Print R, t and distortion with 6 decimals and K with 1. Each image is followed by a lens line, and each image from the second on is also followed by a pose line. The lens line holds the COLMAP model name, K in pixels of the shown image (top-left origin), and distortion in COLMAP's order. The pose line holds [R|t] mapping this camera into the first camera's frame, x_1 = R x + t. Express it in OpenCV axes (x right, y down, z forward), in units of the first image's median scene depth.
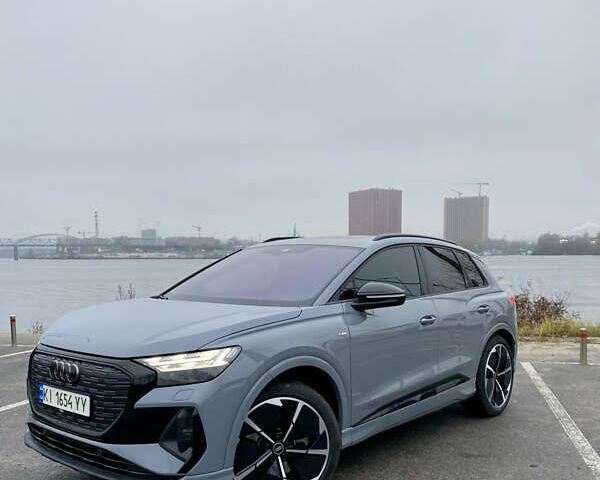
lens RADIAL K [[598.6, 0, 308.5], [0, 598.6, 316.8], [0, 0, 1]] dist [0.128293, -0.309923]
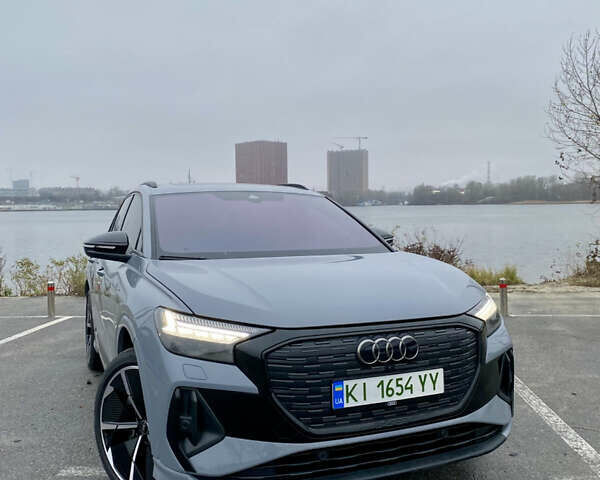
lens RADIAL K [[597.9, 0, 302.5], [0, 597.9, 237.9], [0, 0, 1]] dist [0.131364, -0.294325]
pose [[0.984394, -0.015846, 0.175266, -0.061850], [0.024339, 0.998626, -0.046415, -0.020363], [-0.174290, 0.049956, 0.983426, 0.286004]]
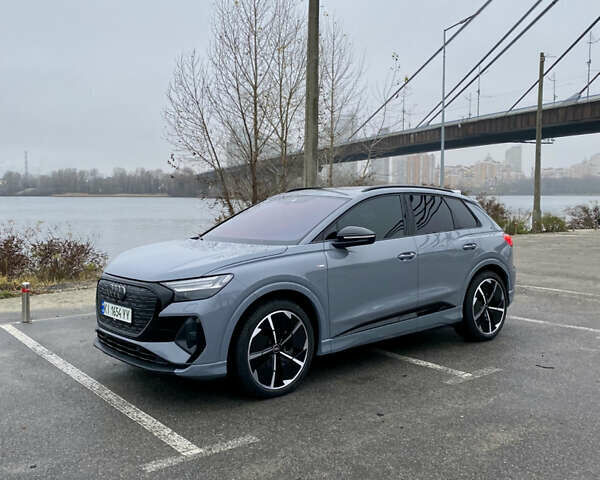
lens RADIAL K [[597.7, 0, 300.0], [0, 597.7, 240.0], [0, 0, 1]] dist [0.131747, -0.300441]
pose [[0.986125, -0.004715, -0.165935, 0.250281], [0.000587, 0.999689, -0.024916, 0.004494], [0.166001, 0.024473, 0.985822, -0.318485]]
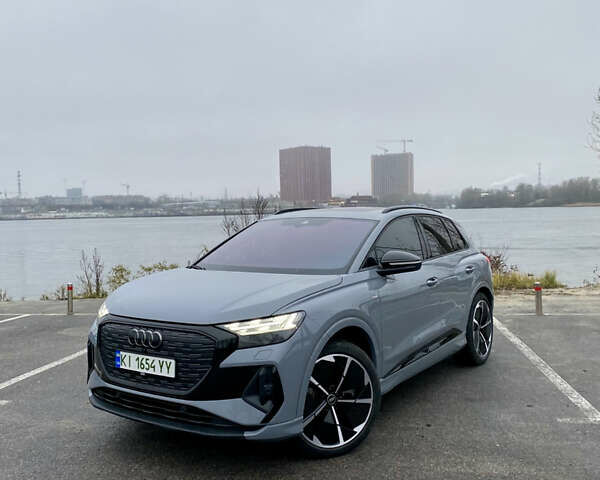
lens RADIAL K [[597.7, 0, 300.0], [0, 597.7, 240.0], [0, 0, 1]] dist [0.131747, -0.300441]
pose [[0.994985, -0.021174, 0.097756, -0.216468], [0.026474, 0.998231, -0.053244, -0.025817], [-0.096456, 0.055565, 0.993785, -0.158067]]
